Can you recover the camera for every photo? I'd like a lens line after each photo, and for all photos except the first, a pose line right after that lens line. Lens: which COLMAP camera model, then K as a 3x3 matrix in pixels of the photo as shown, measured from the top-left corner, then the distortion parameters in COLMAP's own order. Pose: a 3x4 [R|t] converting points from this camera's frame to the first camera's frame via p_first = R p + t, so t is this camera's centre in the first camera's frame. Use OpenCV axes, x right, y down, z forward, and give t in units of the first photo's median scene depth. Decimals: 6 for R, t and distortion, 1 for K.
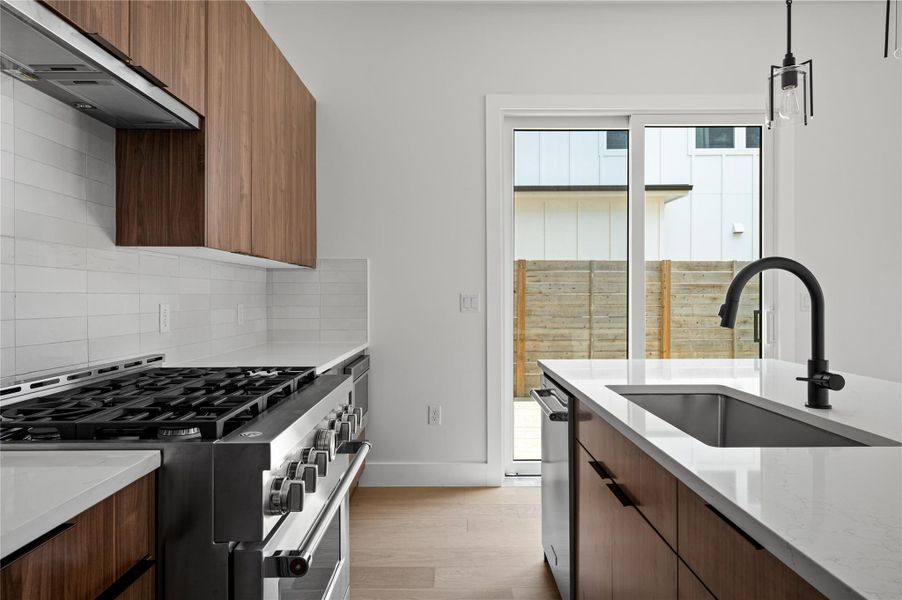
lens RADIAL K [[556.6, 0, 449.7], [0, 556.6, 296.7], [0, 0, 1]] dist [0.004370, -0.004551]
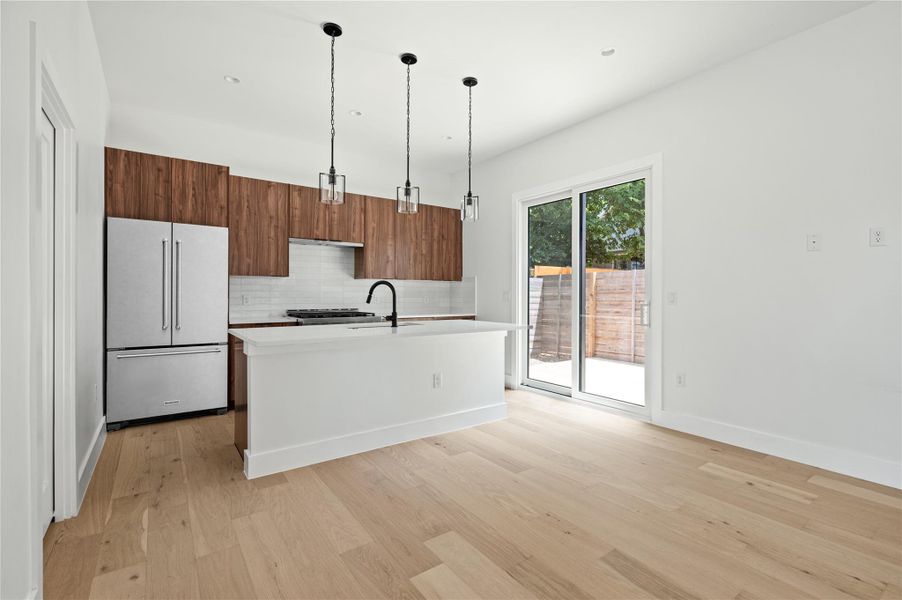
lens RADIAL K [[415.8, 0, 451.0], [0, 415.8, 294.4], [0, 0, 1]] dist [0.002429, -0.000378]
pose [[0.578069, 0.005280, -0.815970, 1.470665], [-0.006059, 0.999979, 0.002179, 0.001466], [0.815965, 0.003685, 0.578090, -0.067546]]
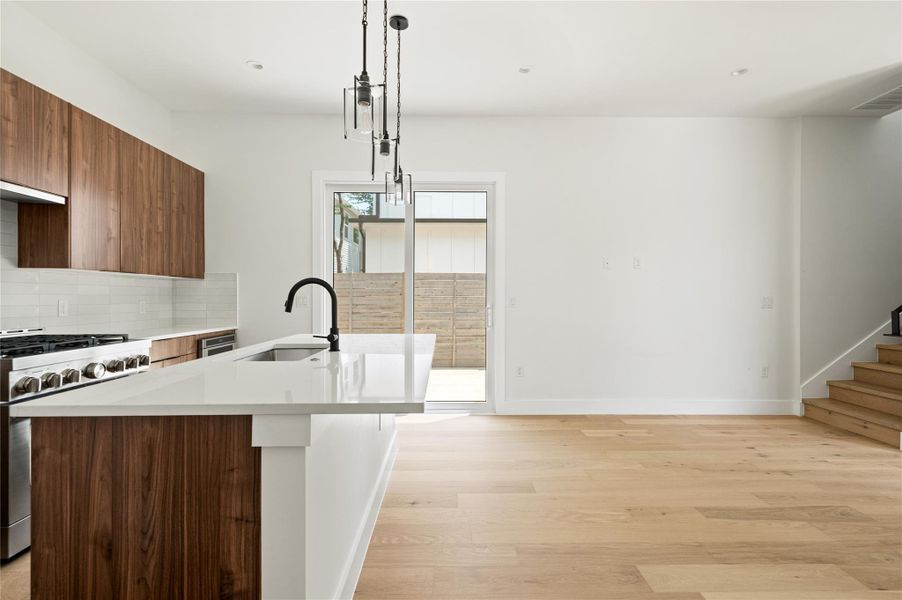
lens RADIAL K [[436.6, 0, 452.2], [0, 436.6, 301.0], [0, 0, 1]] dist [0.004874, 0.001294]
pose [[0.999810, 0.004784, 0.018905, 0.555859], [-0.004894, 0.999971, 0.005790, 0.001379], [-0.018877, -0.005881, 0.999805, -0.323384]]
